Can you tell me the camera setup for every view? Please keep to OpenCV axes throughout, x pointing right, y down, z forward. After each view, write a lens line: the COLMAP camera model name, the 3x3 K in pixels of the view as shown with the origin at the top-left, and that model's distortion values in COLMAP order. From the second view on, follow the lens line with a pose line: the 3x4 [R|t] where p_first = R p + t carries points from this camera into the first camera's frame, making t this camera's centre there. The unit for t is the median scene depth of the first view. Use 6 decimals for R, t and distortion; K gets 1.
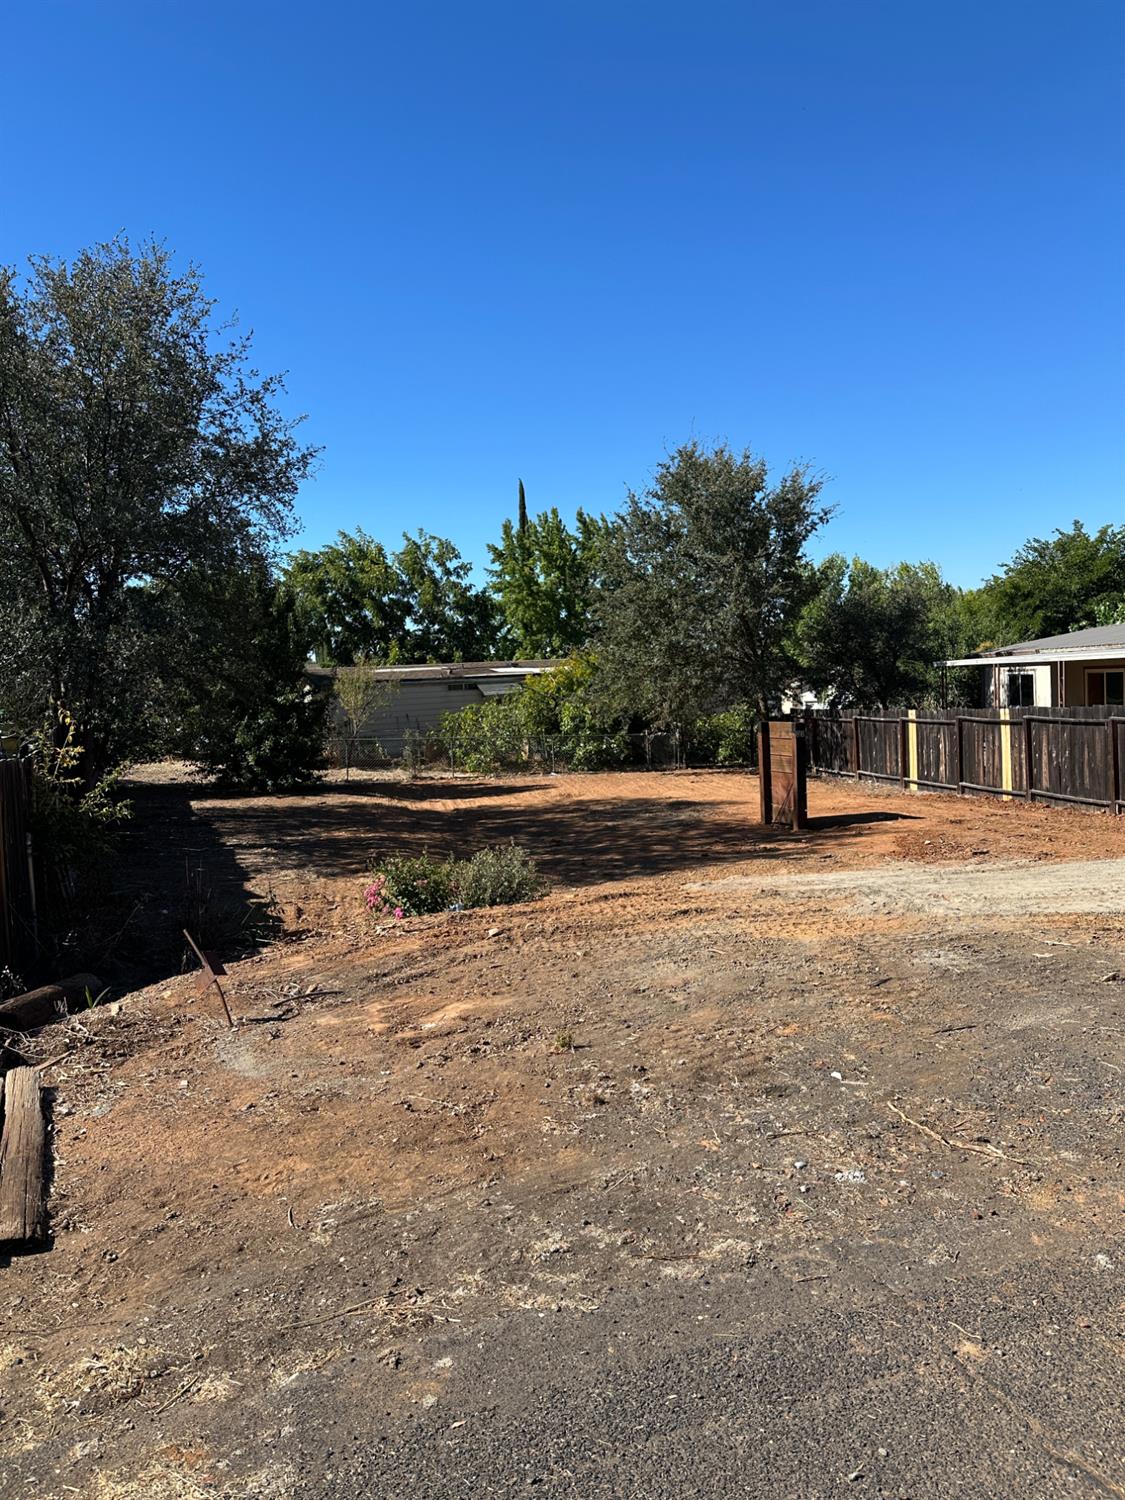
lens RADIAL K [[1056.1, 0, 562.5], [0, 1056.1, 750.0], [0, 0, 1]] dist [0.102437, -0.144634]
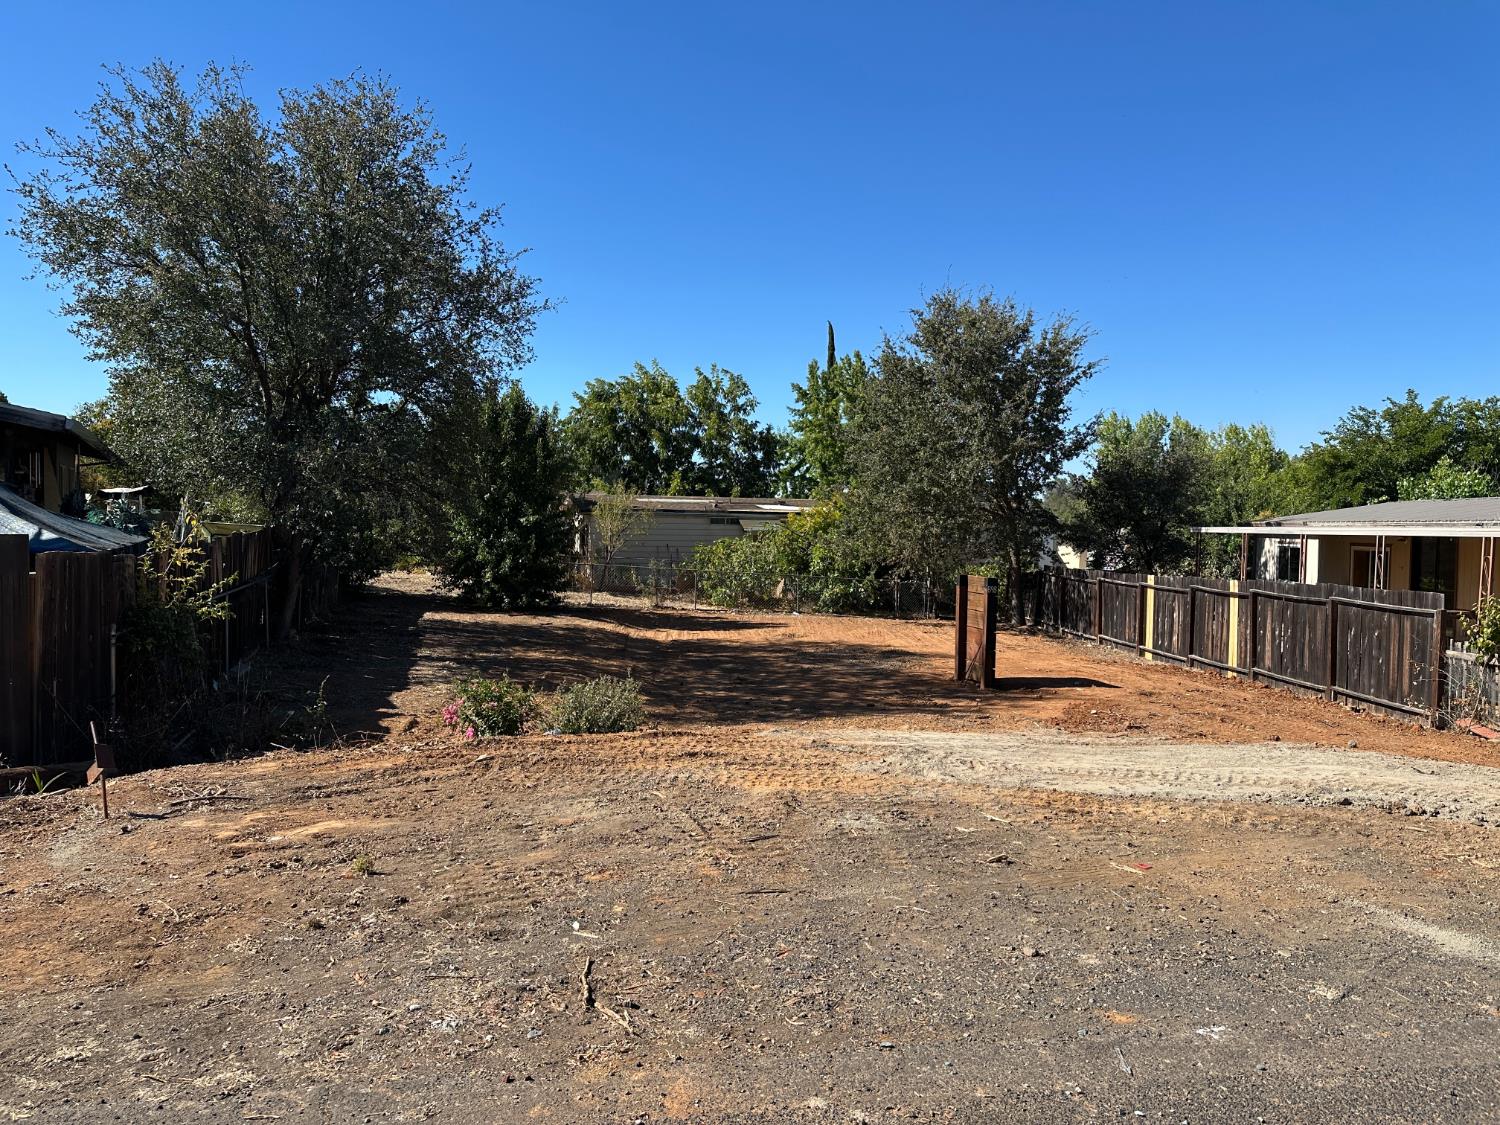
lens RADIAL K [[1056.1, 0, 759.9], [0, 1056.1, 552.5], [0, 0, 1]] dist [0.102437, -0.144634]
pose [[0.990339, 0.070236, -0.119568, 0.084452], [-0.074316, 0.996783, -0.030012, -0.002637], [0.117075, 0.038608, 0.992372, 0.007353]]
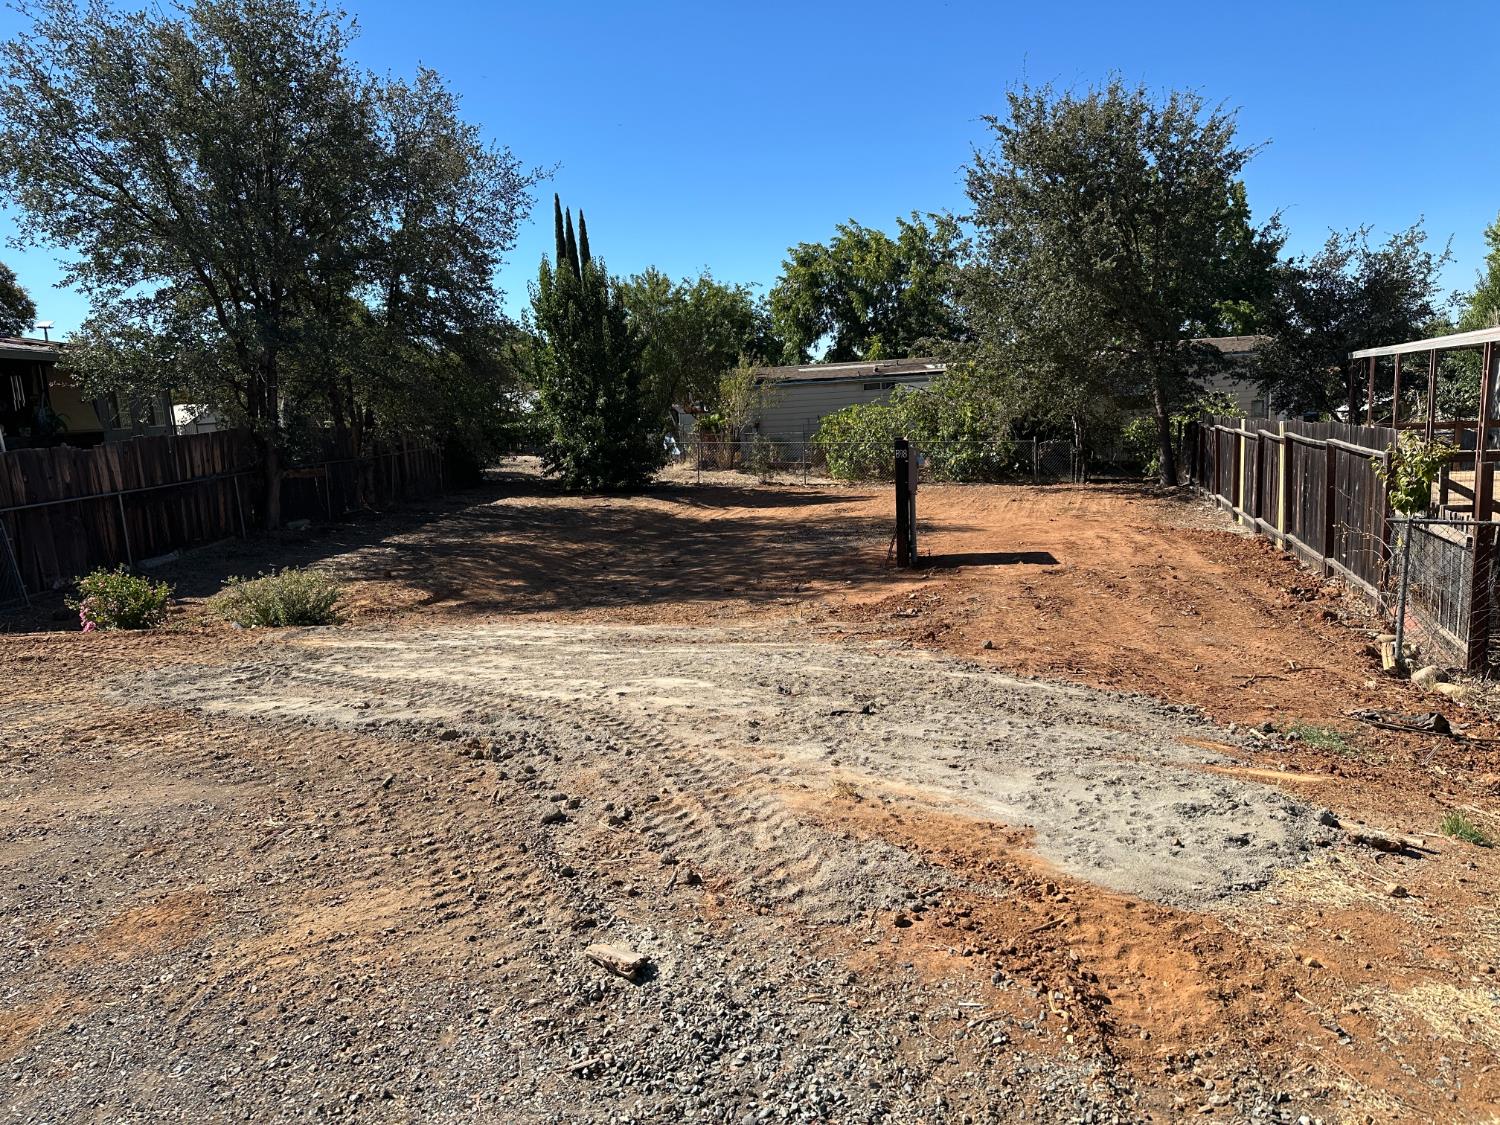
lens RADIAL K [[1055.4, 0, 750.0], [0, 1055.4, 562.5], [0, 0, 1]] dist [0.143898, -0.255519]
pose [[0.889437, 0.070231, -0.451631, 0.330909], [-0.018676, 0.992883, 0.117619, -0.017520], [0.456677, -0.096180, 0.884418, 0.139249]]
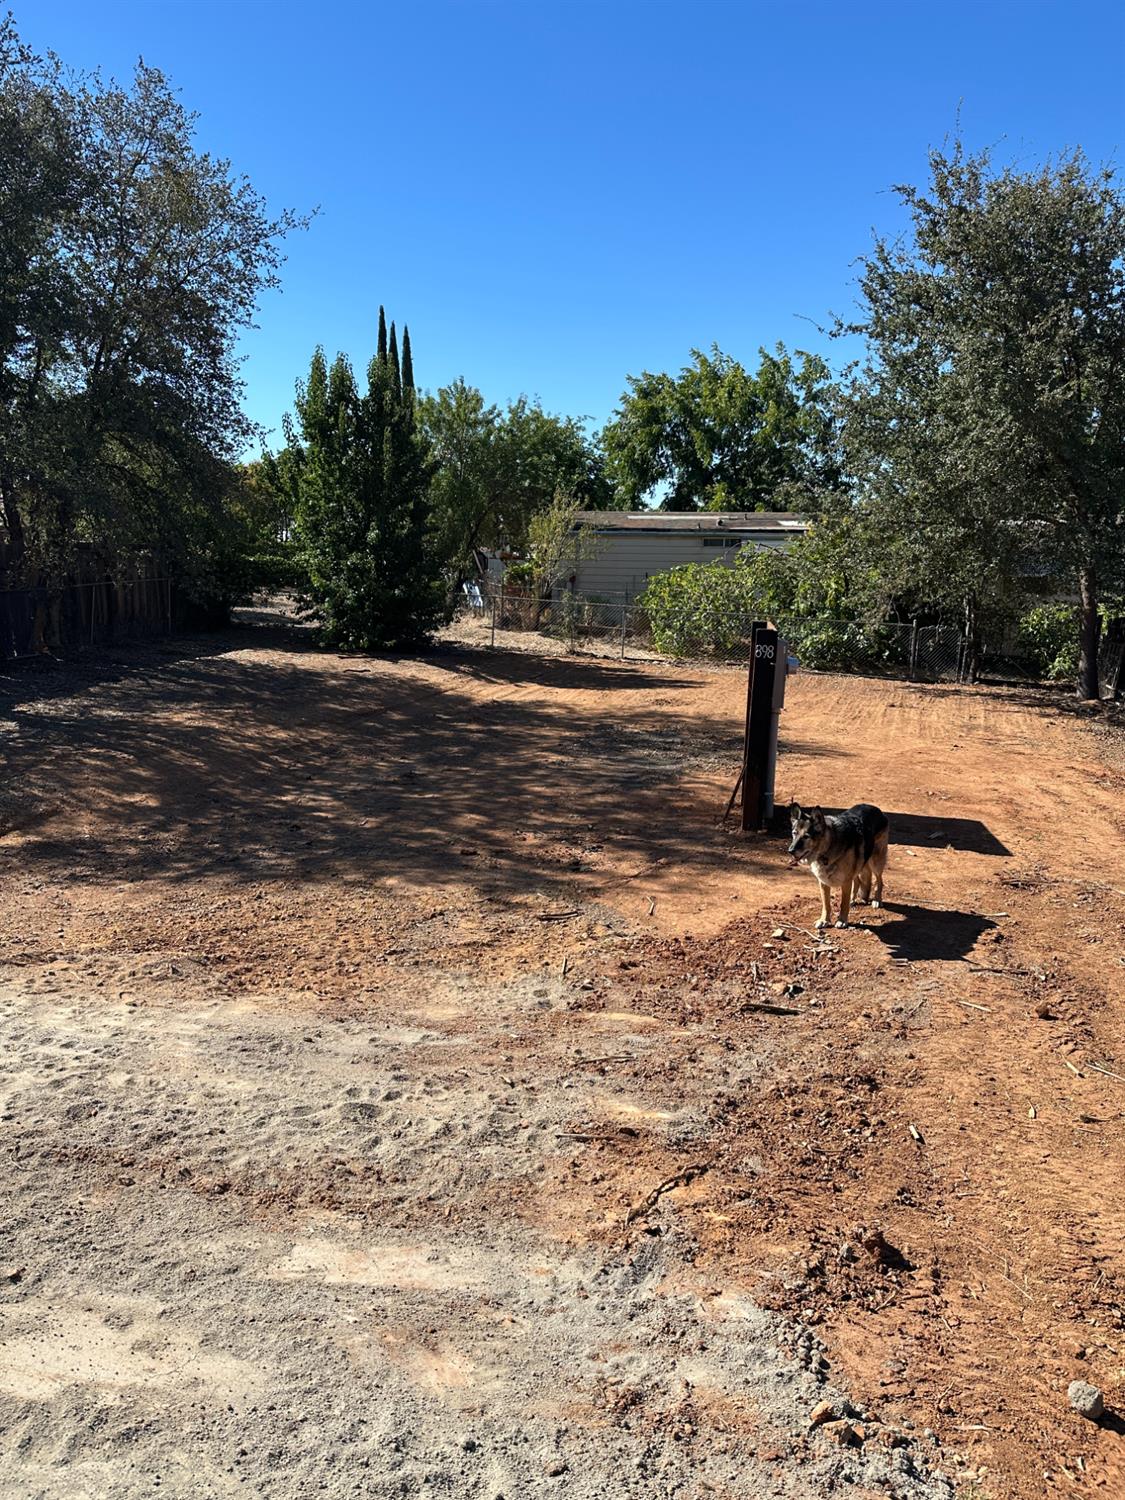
lens RADIAL K [[1055.4, 0, 551.9], [0, 1055.4, 750.8], [0, 0, 1]] dist [0.143898, -0.255519]
pose [[0.873308, 0.153528, -0.462345, 0.252339], [-0.091104, 0.983769, 0.154589, -0.025268], [0.478575, -0.092882, 0.873120, 0.331347]]
